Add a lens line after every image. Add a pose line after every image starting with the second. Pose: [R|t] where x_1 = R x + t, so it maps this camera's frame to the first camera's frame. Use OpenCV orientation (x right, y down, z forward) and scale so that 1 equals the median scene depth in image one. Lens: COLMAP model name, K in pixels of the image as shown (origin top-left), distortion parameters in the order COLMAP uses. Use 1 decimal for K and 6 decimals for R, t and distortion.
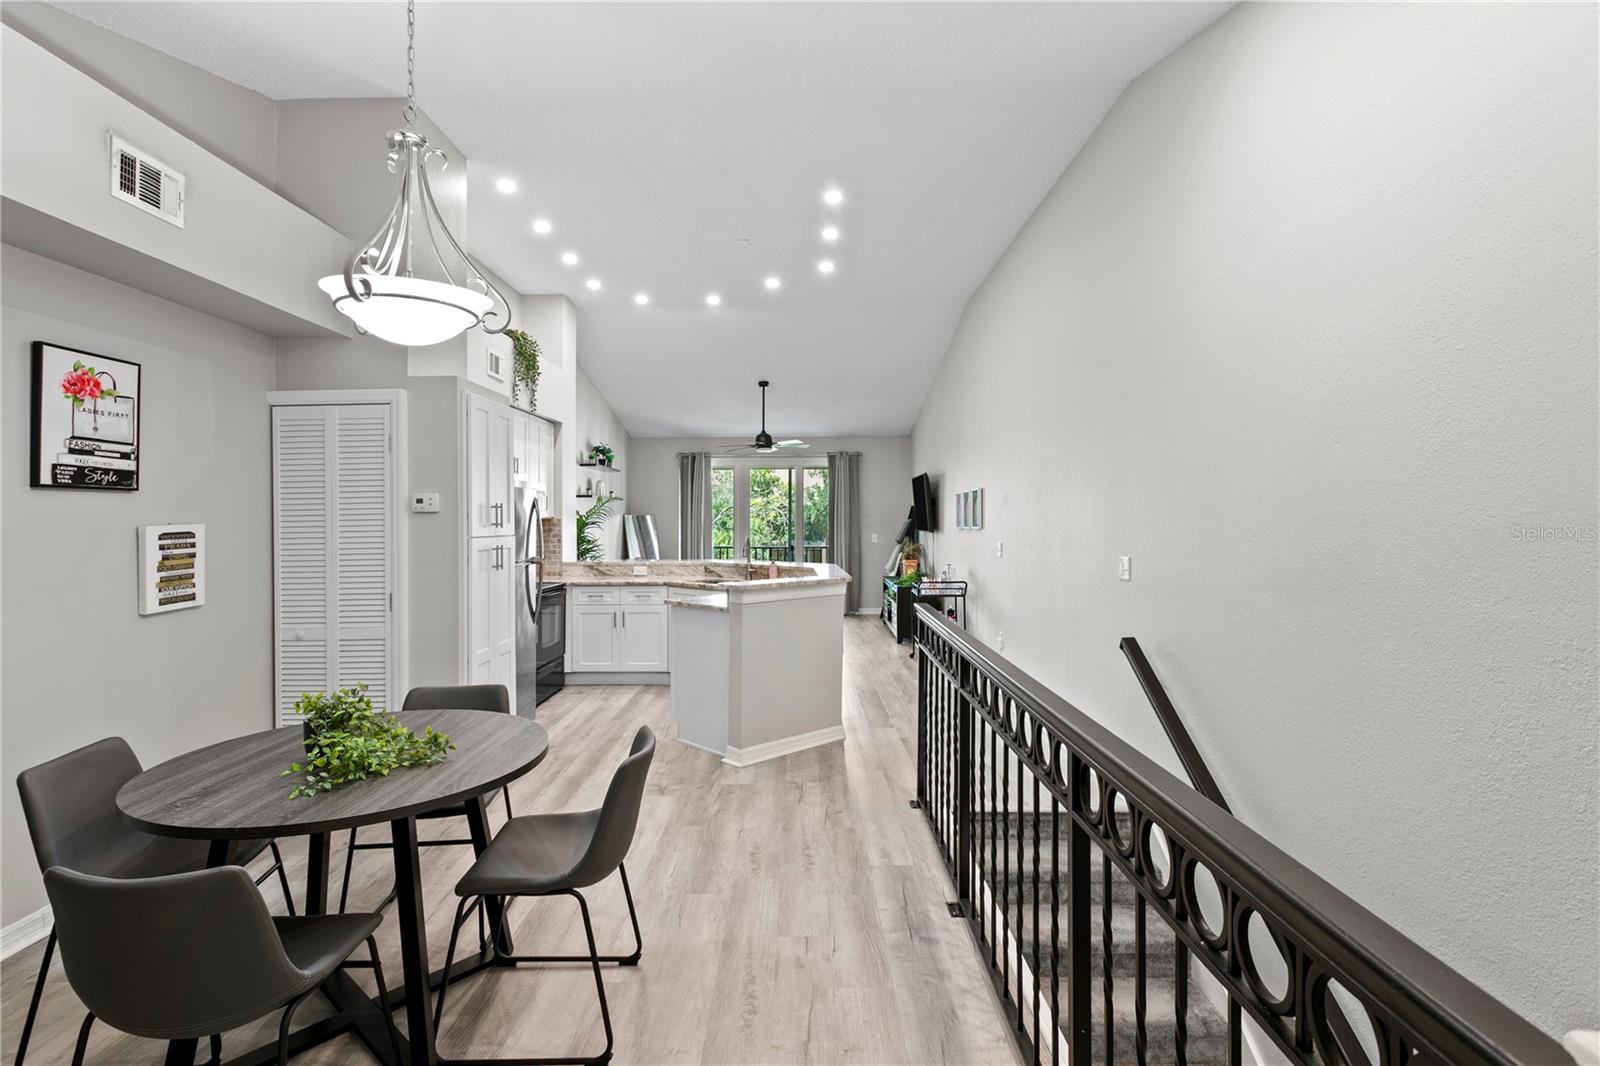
lens RADIAL K [[764.5, 0, 774.3], [0, 764.5, 509.1], [0, 0, 1]] dist [-0.000037, 0.002845]
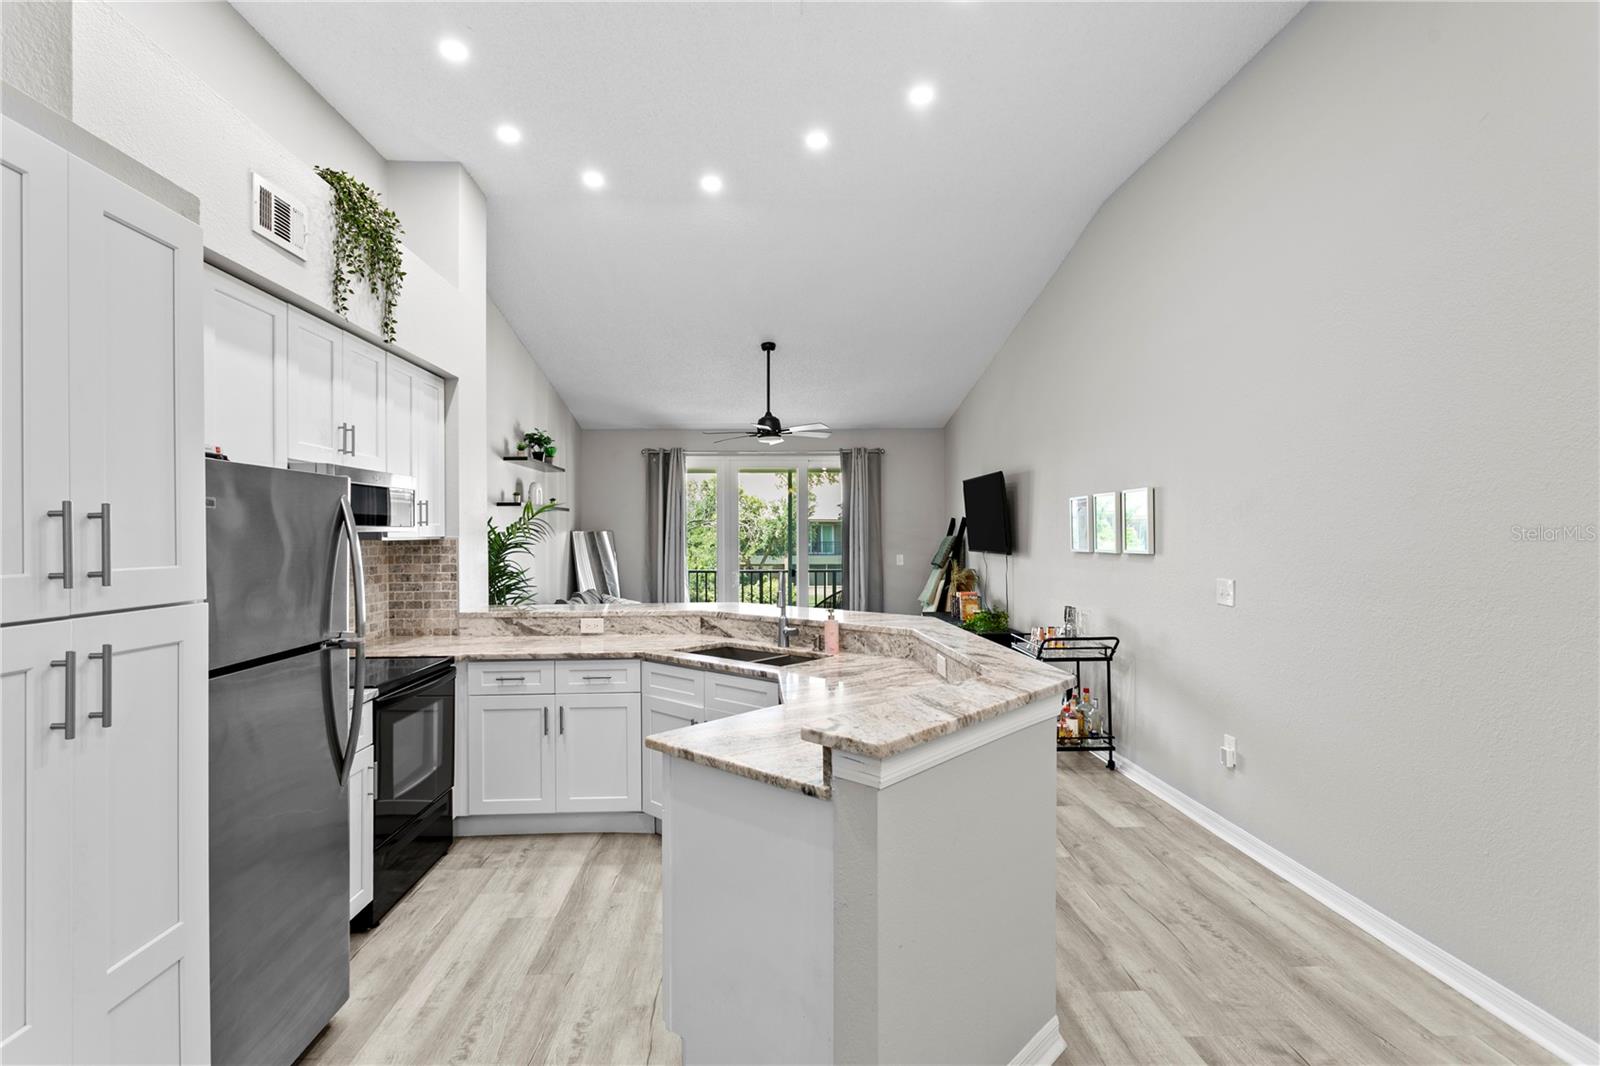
lens RADIAL K [[764.5, 0, 784.2], [0, 764.5, 526.5], [0, 0, 1]] dist [-0.000037, 0.002845]
pose [[0.997656, -0.002311, 0.068395, -0.093231], [0.002021, 0.999989, 0.004316, 0.000587], [-0.068405, -0.004168, 0.997649, 0.553203]]
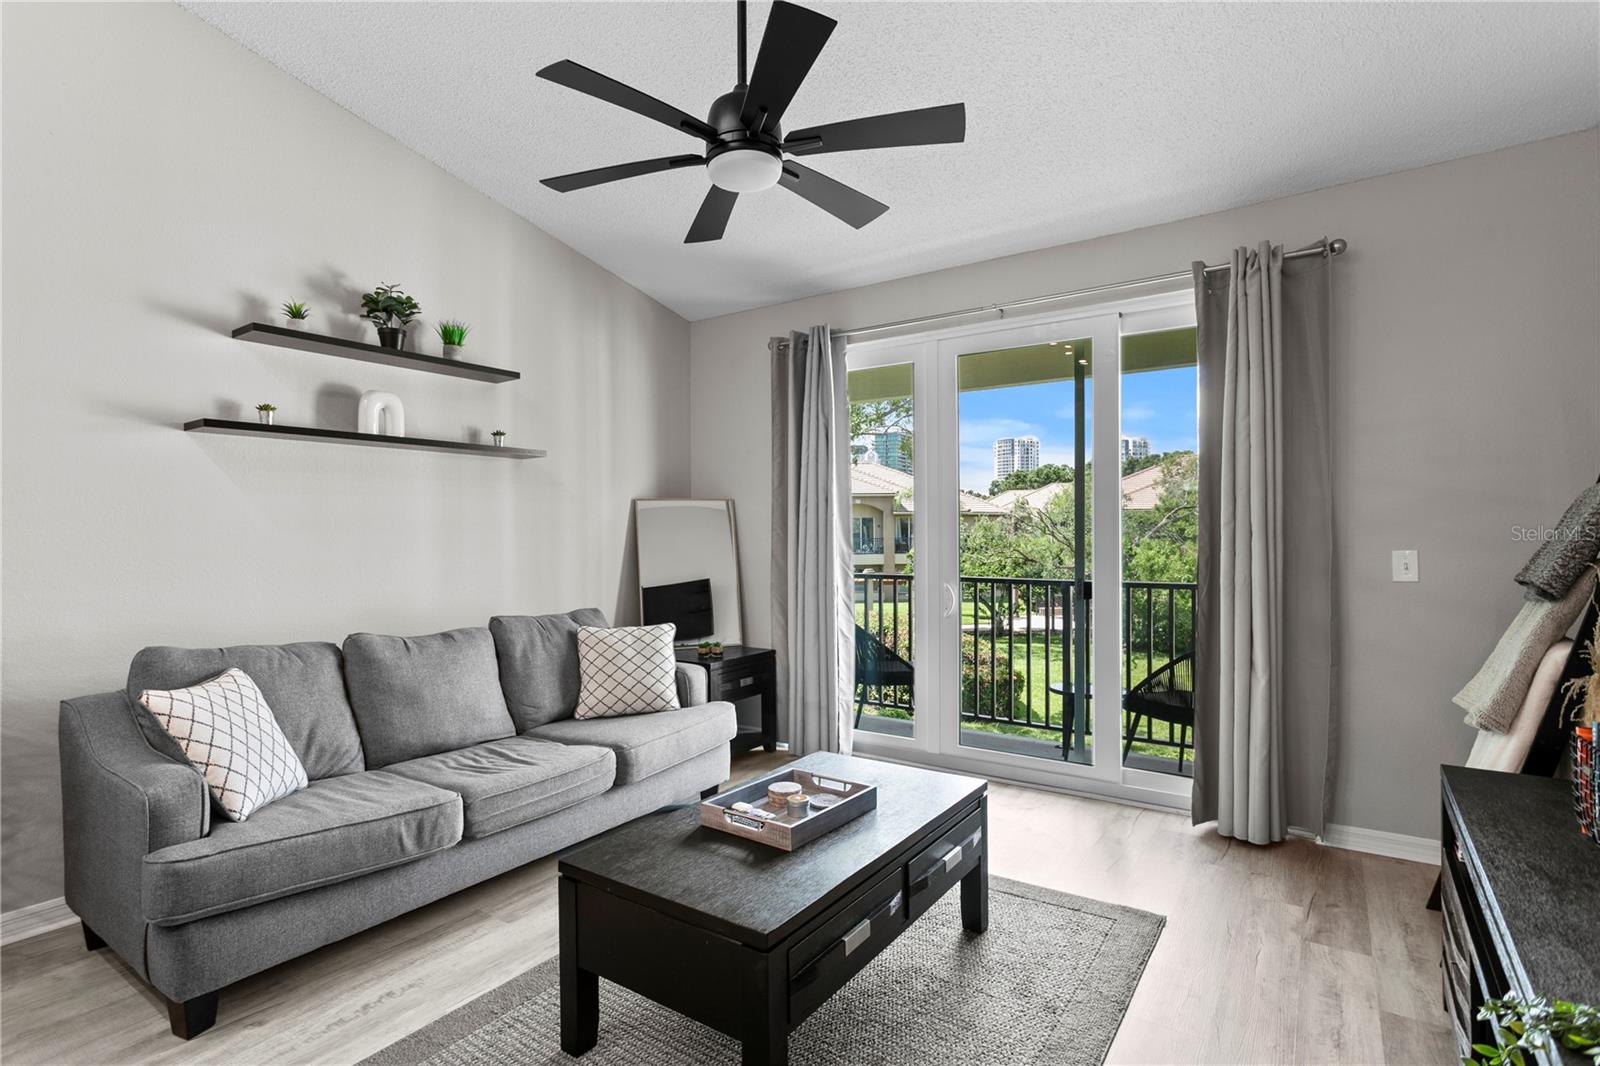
lens RADIAL K [[792.5, 0, 779.0], [0, 792.5, 535.6], [0, 0, 1]] dist [-0.012230, 0.007266]
pose [[0.841825, -0.002741, -0.539744, 0.218882], [0.013495, 0.999781, 0.015970, 0.047019], [0.539582, -0.020728, 0.841678, 1.500251]]
